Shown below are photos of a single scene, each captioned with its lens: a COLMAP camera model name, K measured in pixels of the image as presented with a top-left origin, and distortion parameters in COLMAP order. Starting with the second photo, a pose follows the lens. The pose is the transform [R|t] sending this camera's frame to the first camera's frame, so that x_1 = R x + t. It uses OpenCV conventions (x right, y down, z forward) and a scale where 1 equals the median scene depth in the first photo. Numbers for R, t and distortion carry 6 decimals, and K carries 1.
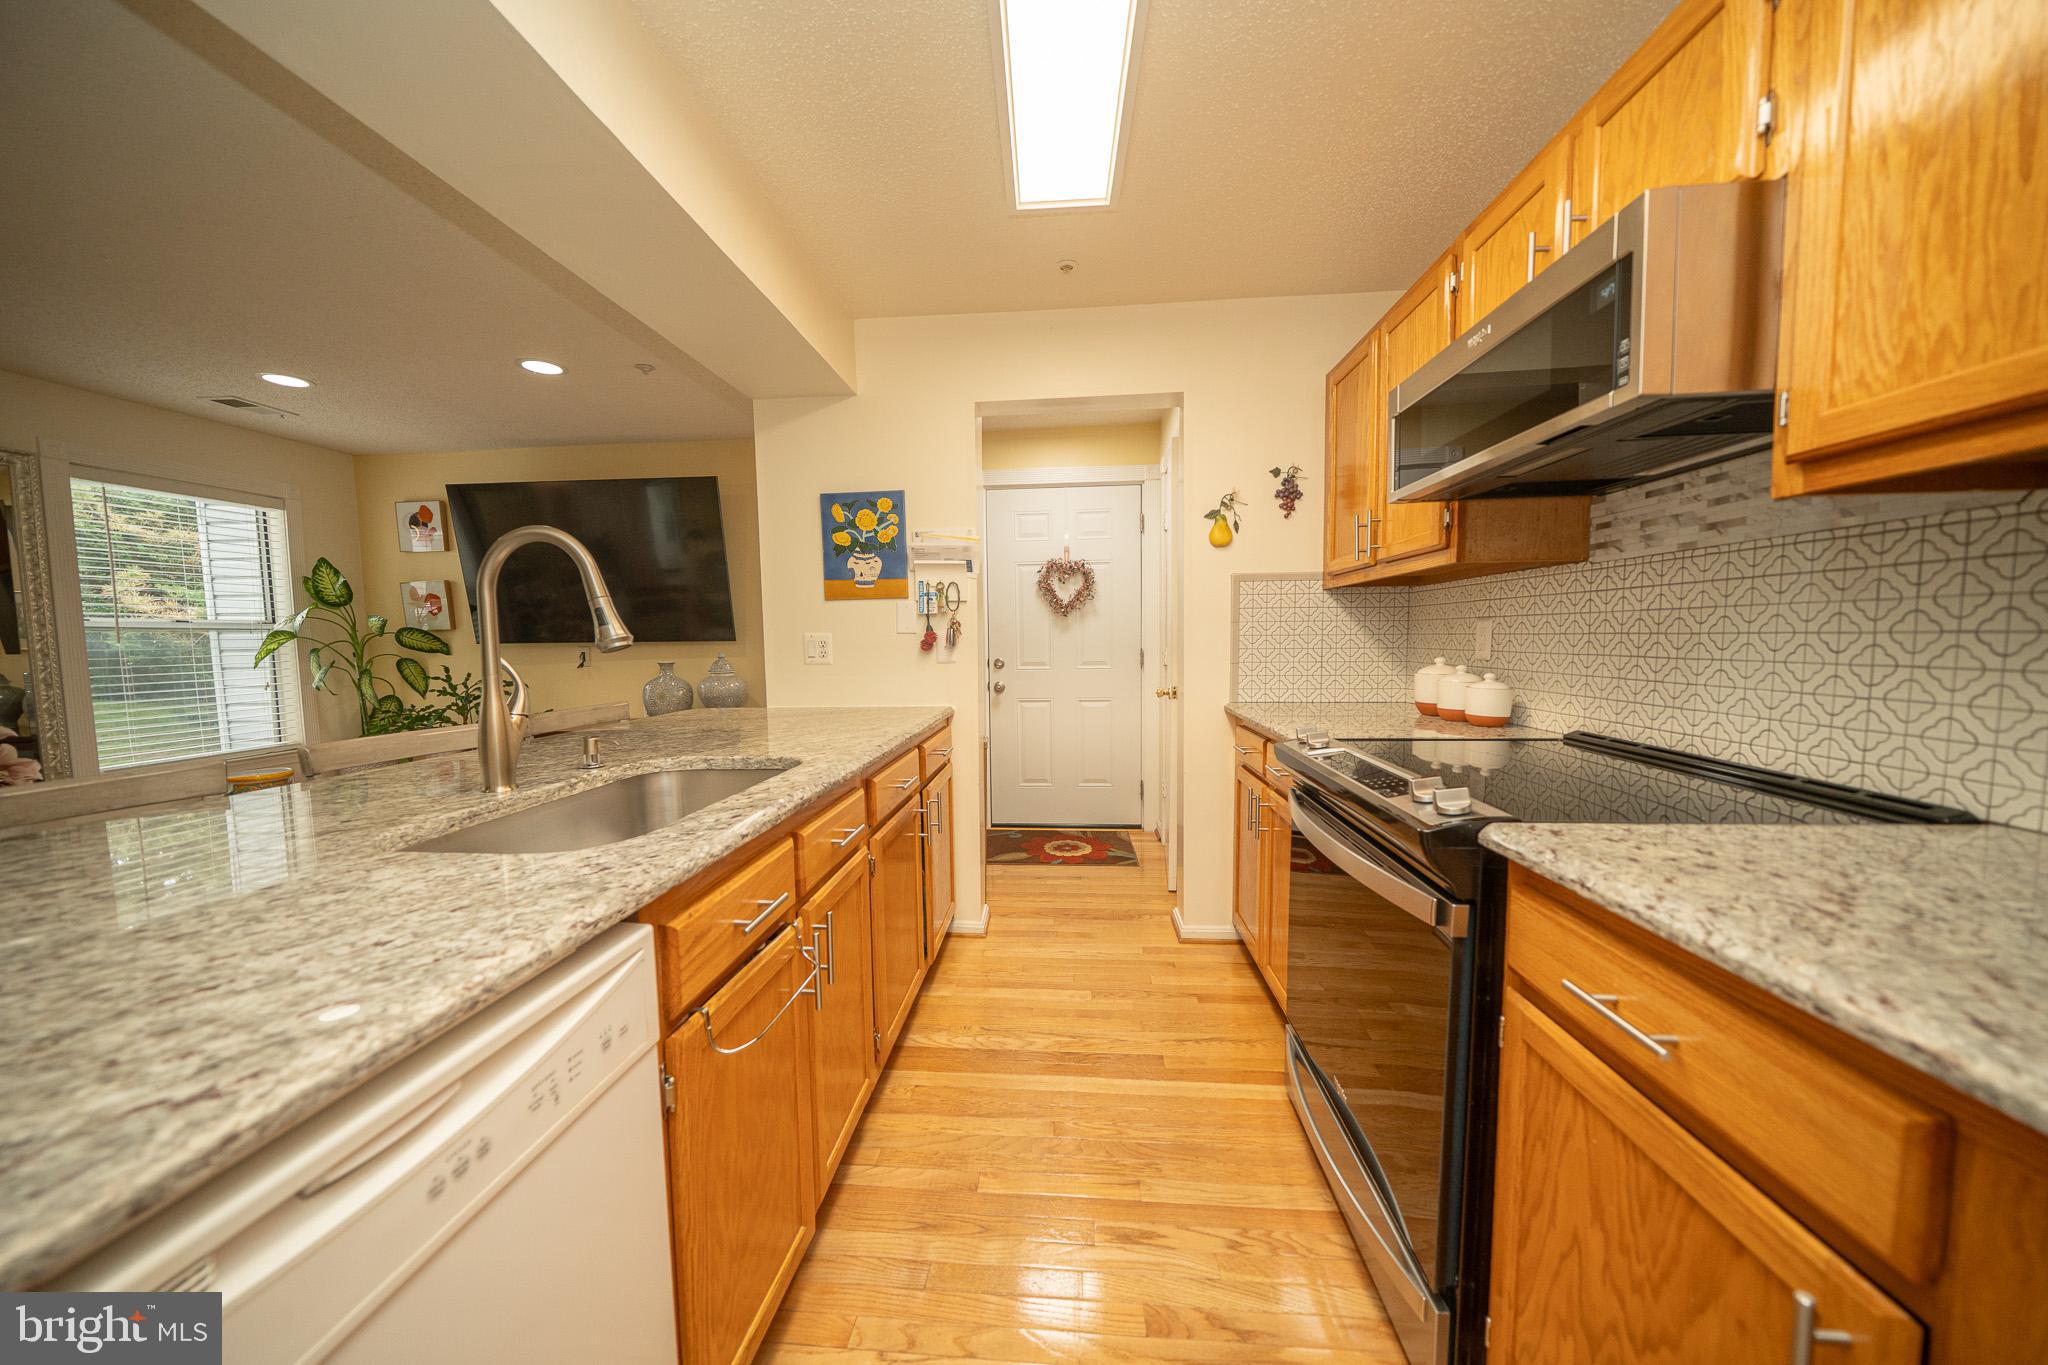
lens RADIAL K [[696.0, 0, 1010.7], [0, 696.0, 686.2], [0, 0, 1]] dist [-0.006524, 0.000221]
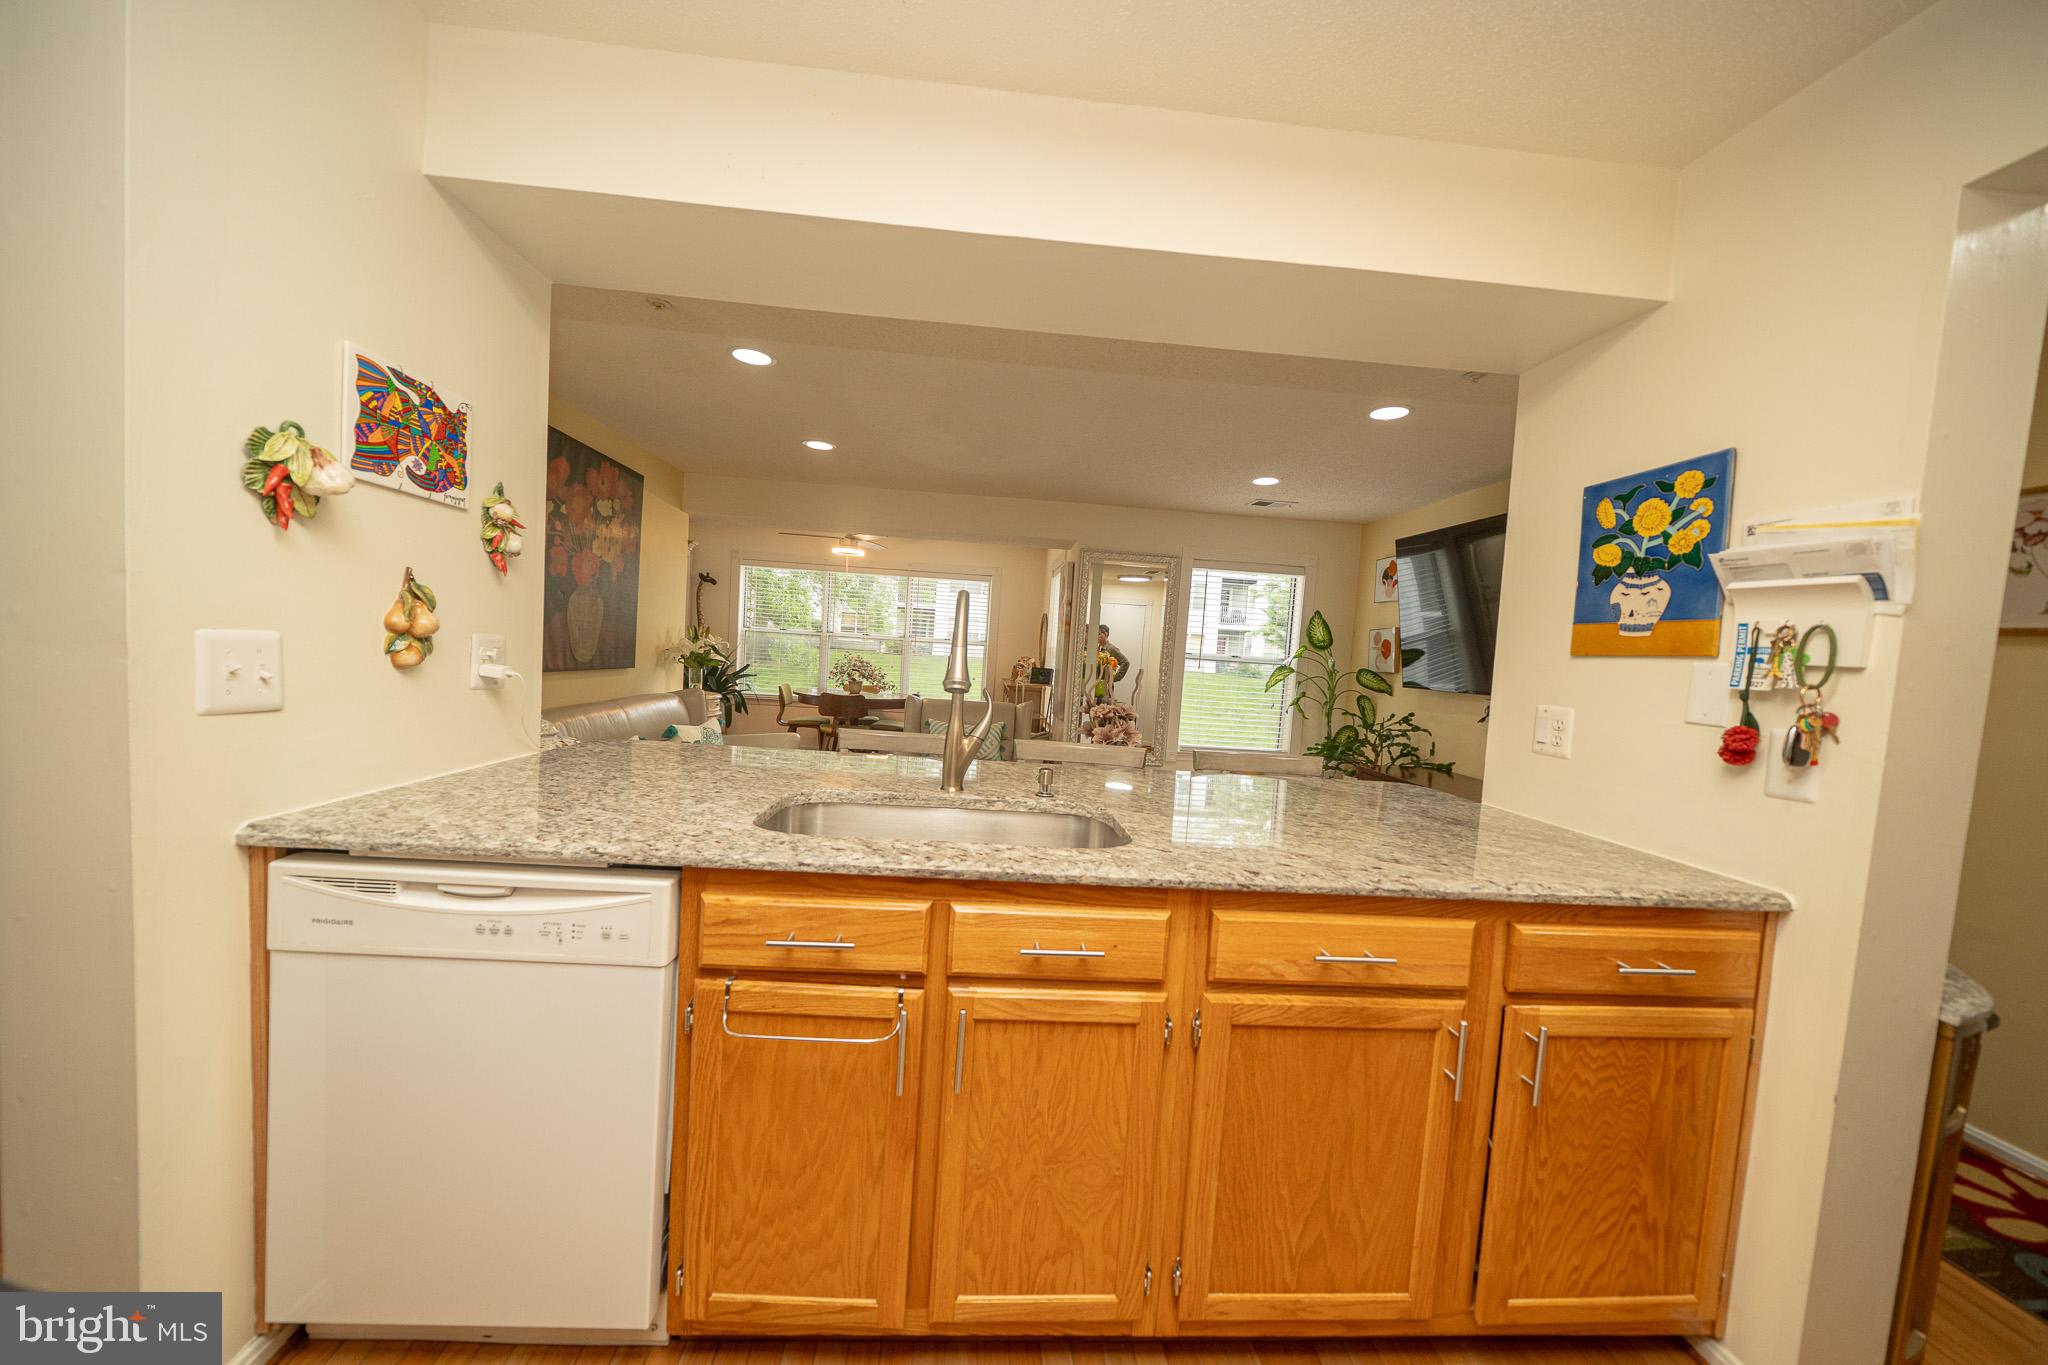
lens RADIAL K [[696.0, 0, 1016.7], [0, 696.0, 690.1], [0, 0, 1]] dist [-0.006524, 0.000221]
pose [[0.156937, 0.078413, -0.984491, 0.277464], [-0.134870, 0.989206, 0.057289, -0.062957], [0.978356, 0.123787, 0.165818, 0.420476]]
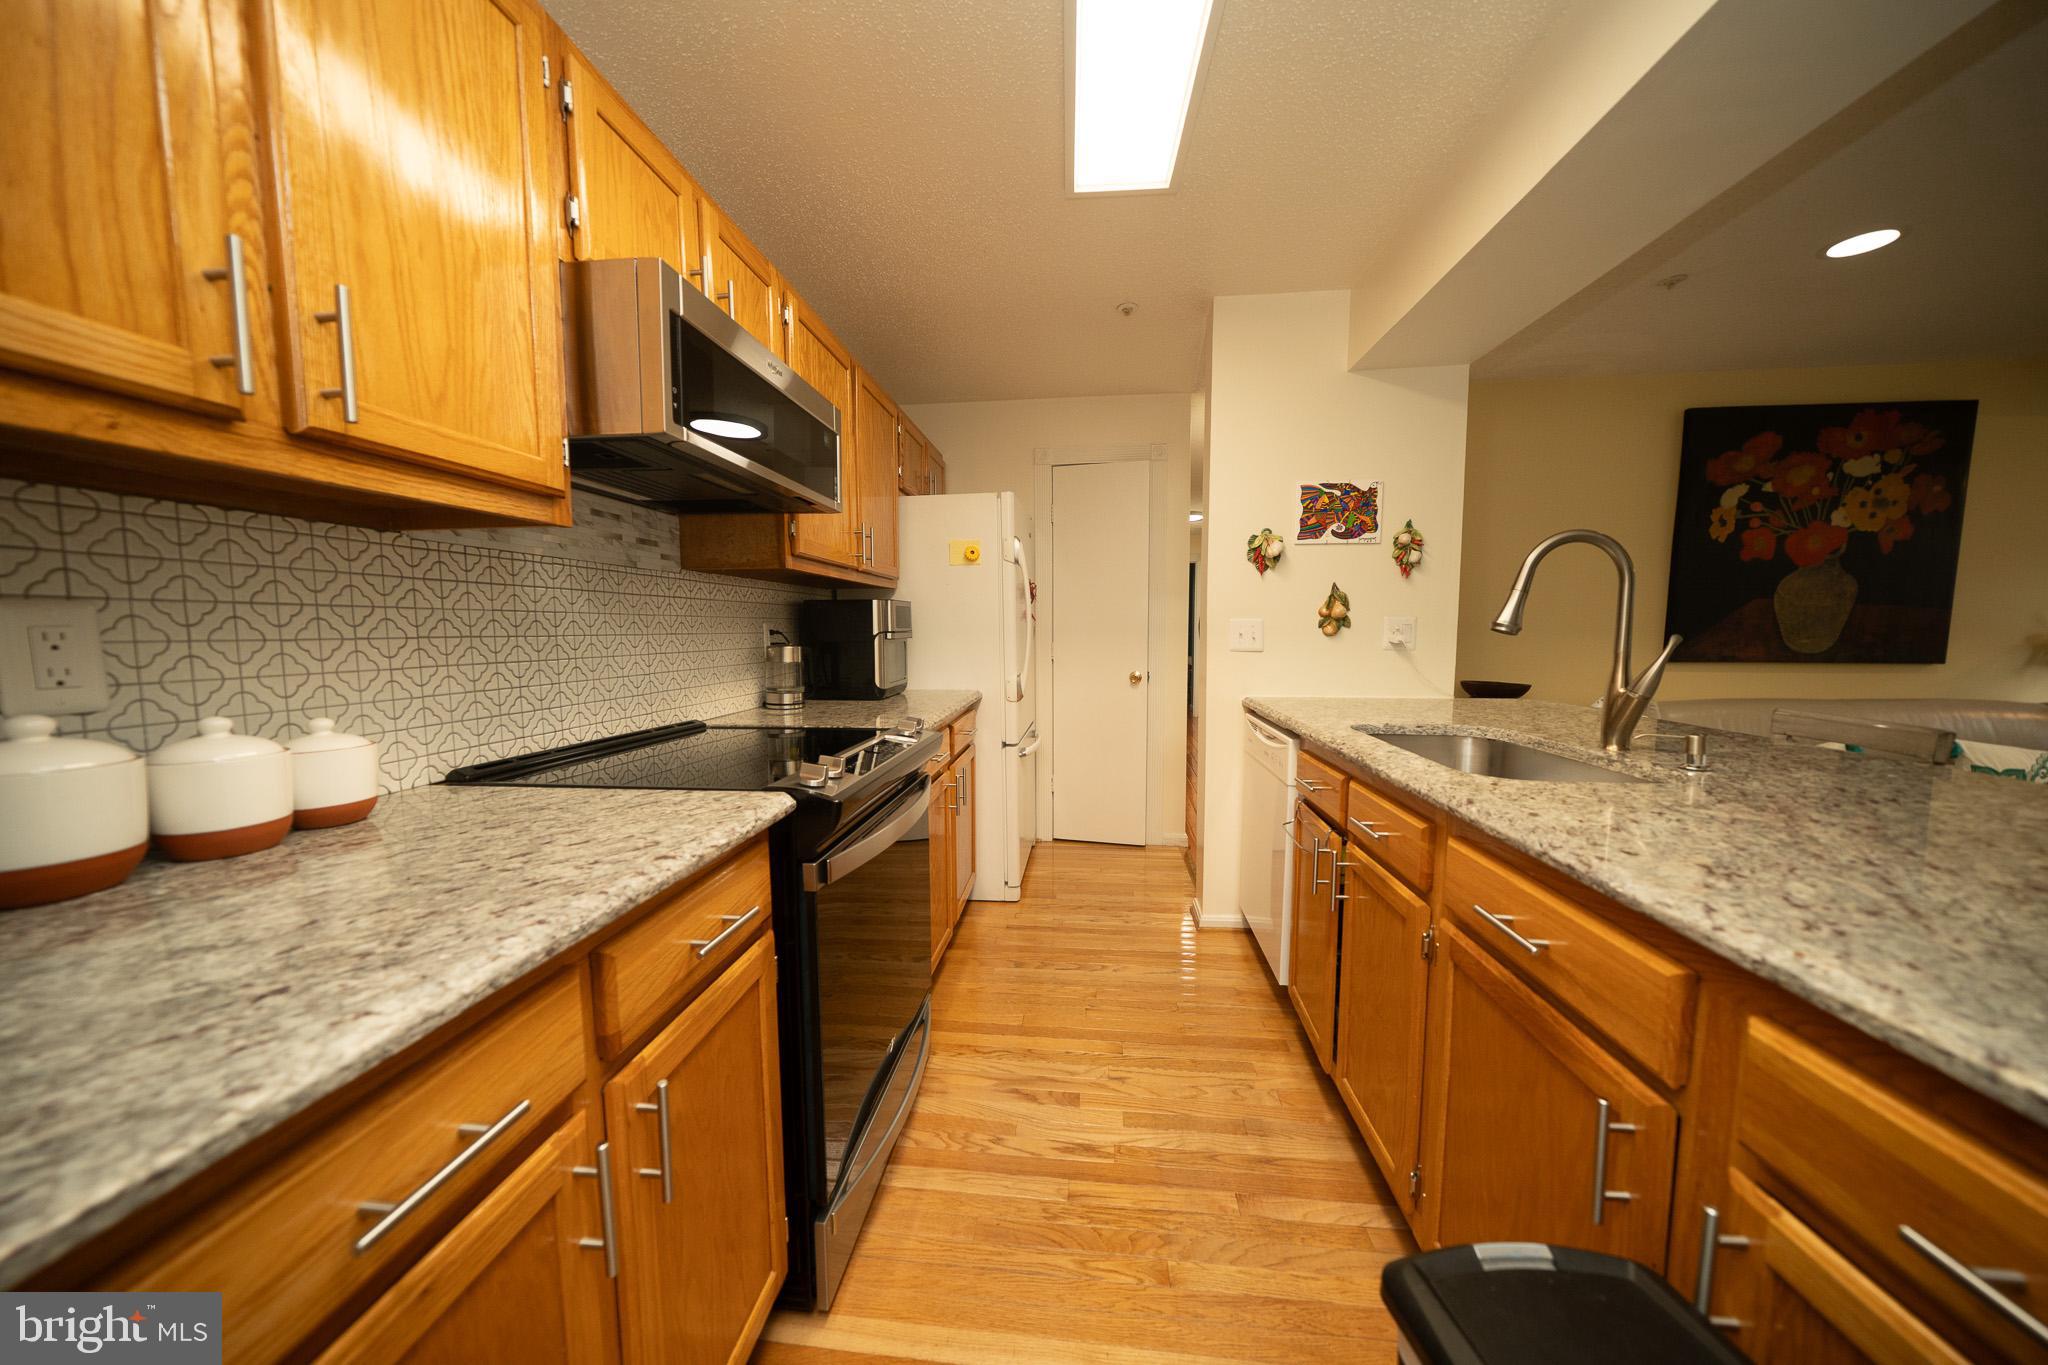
lens RADIAL K [[696.0, 0, 1013.8], [0, 696.0, 692.8], [0, 0, 1]] dist [-0.006524, 0.000221]
pose [[-0.999680, 0.016102, 0.019516, 0.131833], [0.019046, 0.986686, 0.161518, -0.075785], [-0.016656, 0.161838, -0.986677, 1.046942]]
